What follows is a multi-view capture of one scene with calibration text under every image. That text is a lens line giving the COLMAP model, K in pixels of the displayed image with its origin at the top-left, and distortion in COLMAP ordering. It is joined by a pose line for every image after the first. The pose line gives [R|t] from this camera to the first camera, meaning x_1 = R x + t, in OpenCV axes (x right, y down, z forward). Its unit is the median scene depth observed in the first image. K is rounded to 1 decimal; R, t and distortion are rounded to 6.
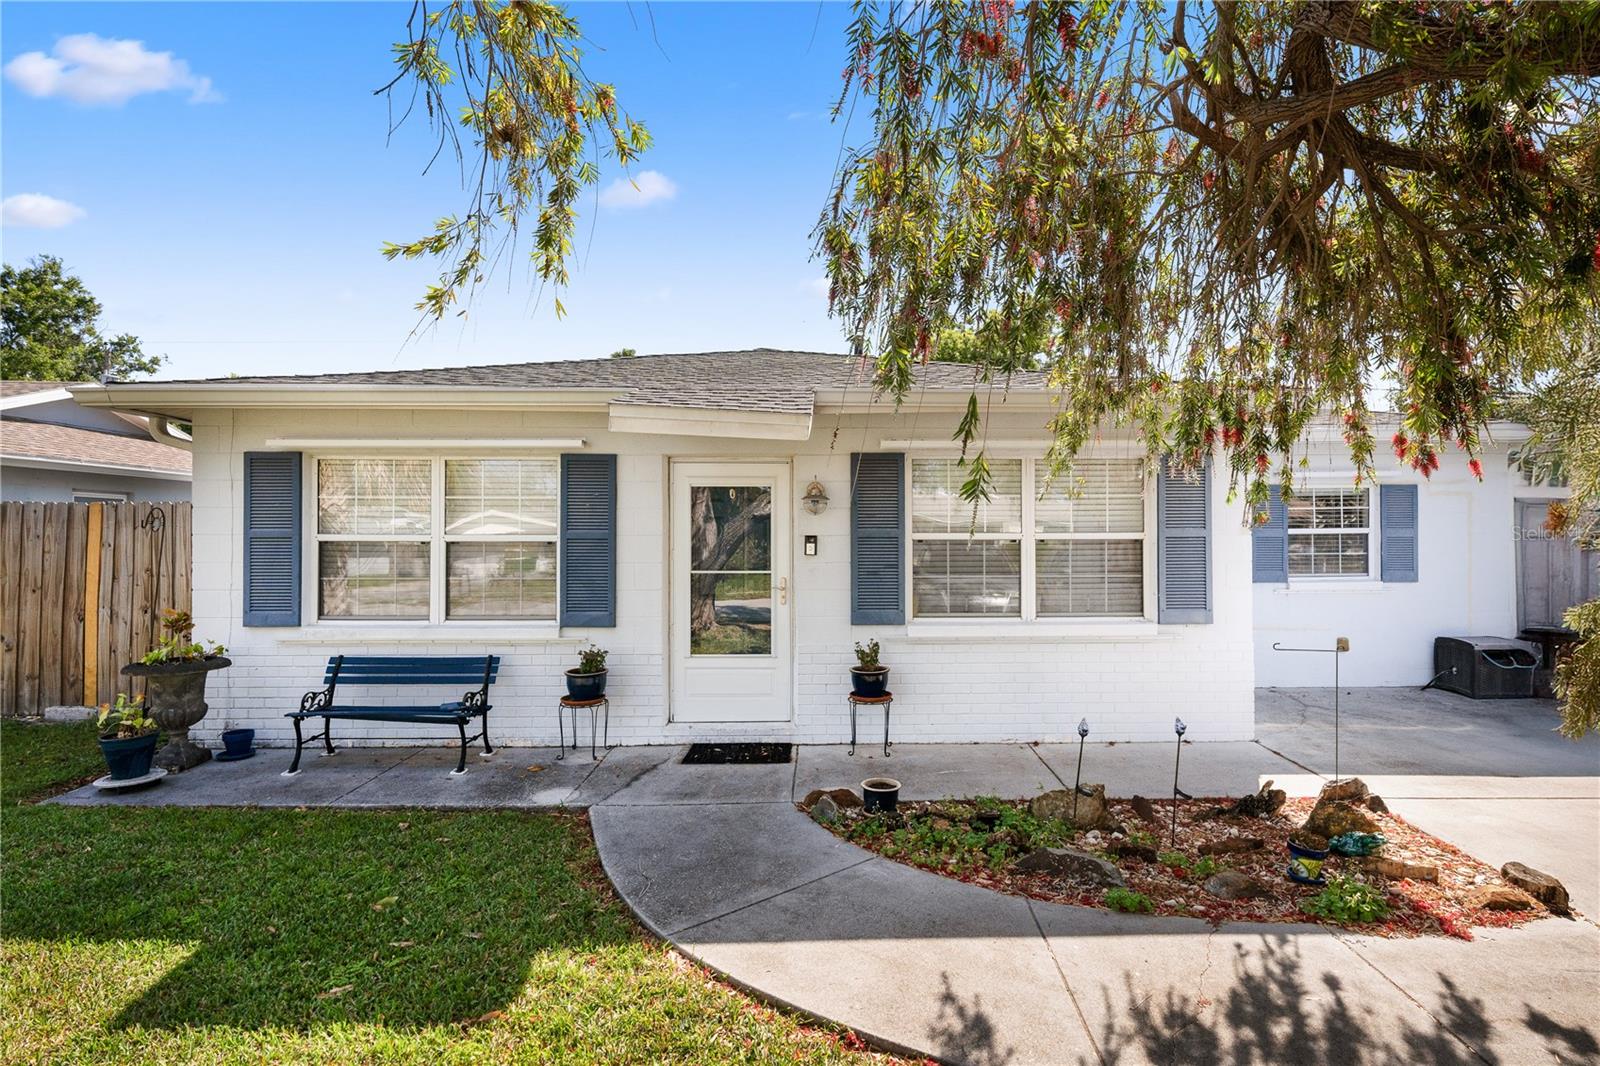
lens RADIAL K [[722.7, 0, 802.2], [0, 722.7, 513.8], [0, 0, 1]] dist [0.000299, 0.000011]
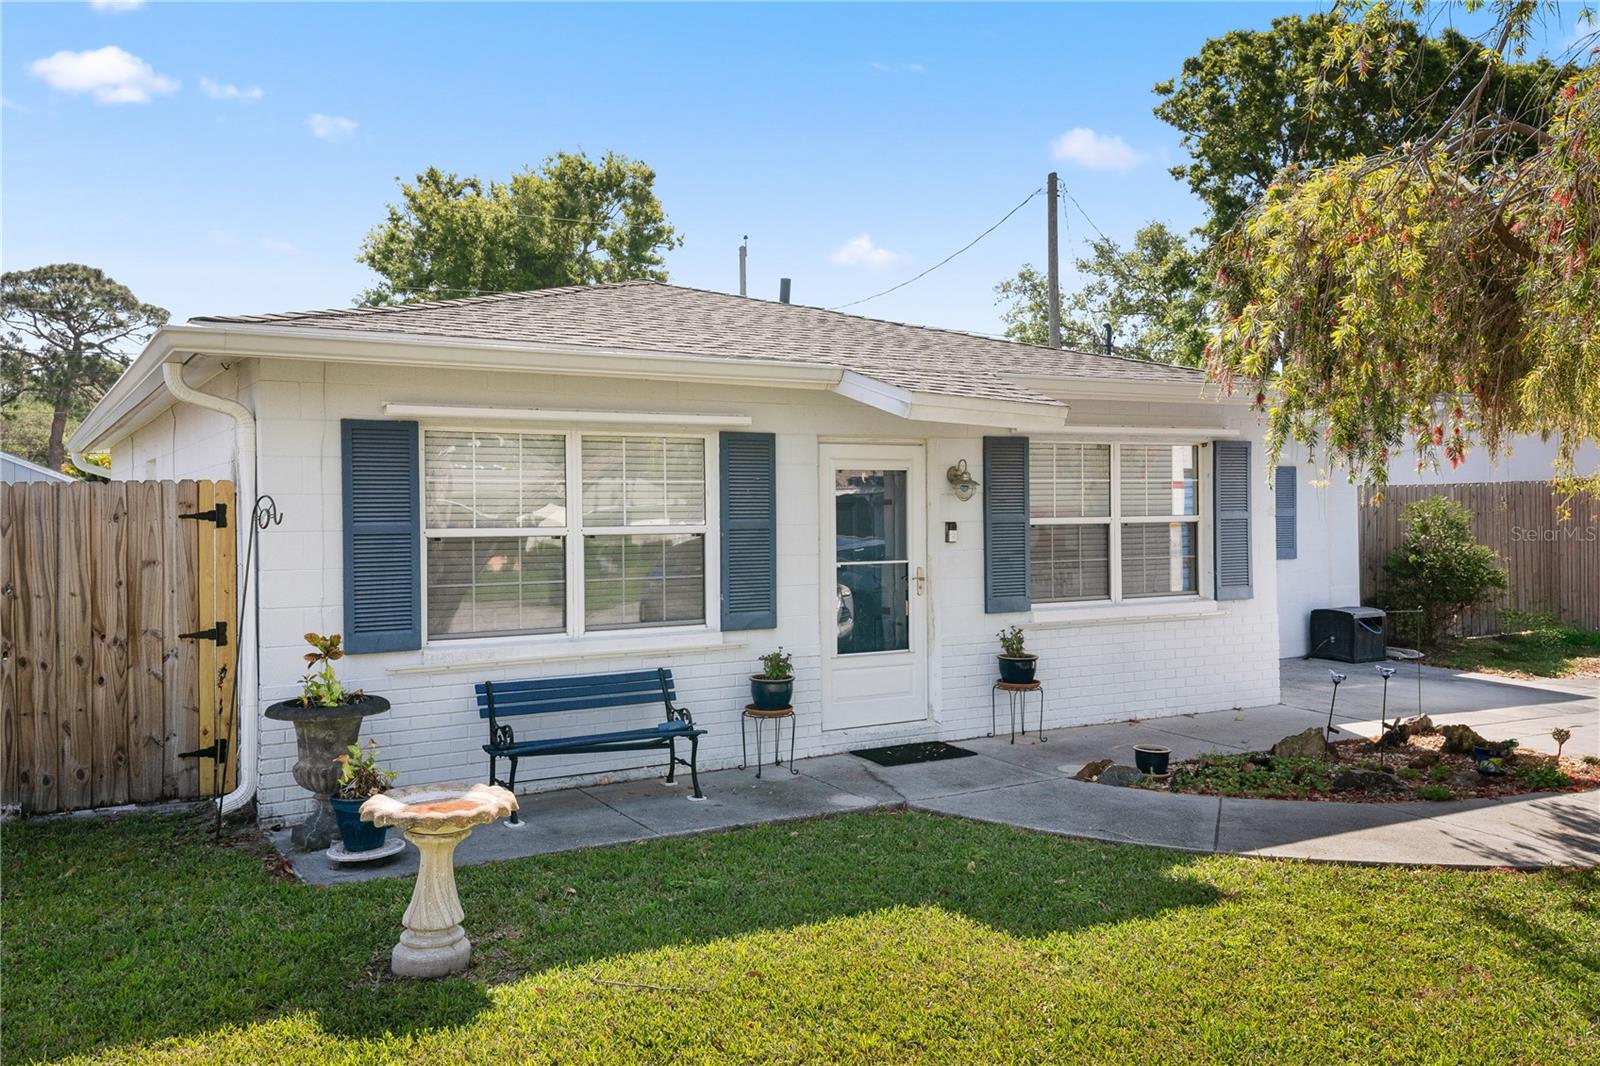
lens RADIAL K [[999.6, 0, 799.8], [0, 999.6, 492.5], [0, 0, 1]] dist [0.065259, 0.000070]
pose [[0.915204, -0.001578, 0.402988, -0.725277], [0.003291, 0.999988, -0.003557, -0.004786], [-0.402978, 0.004582, 0.915198, -0.134592]]
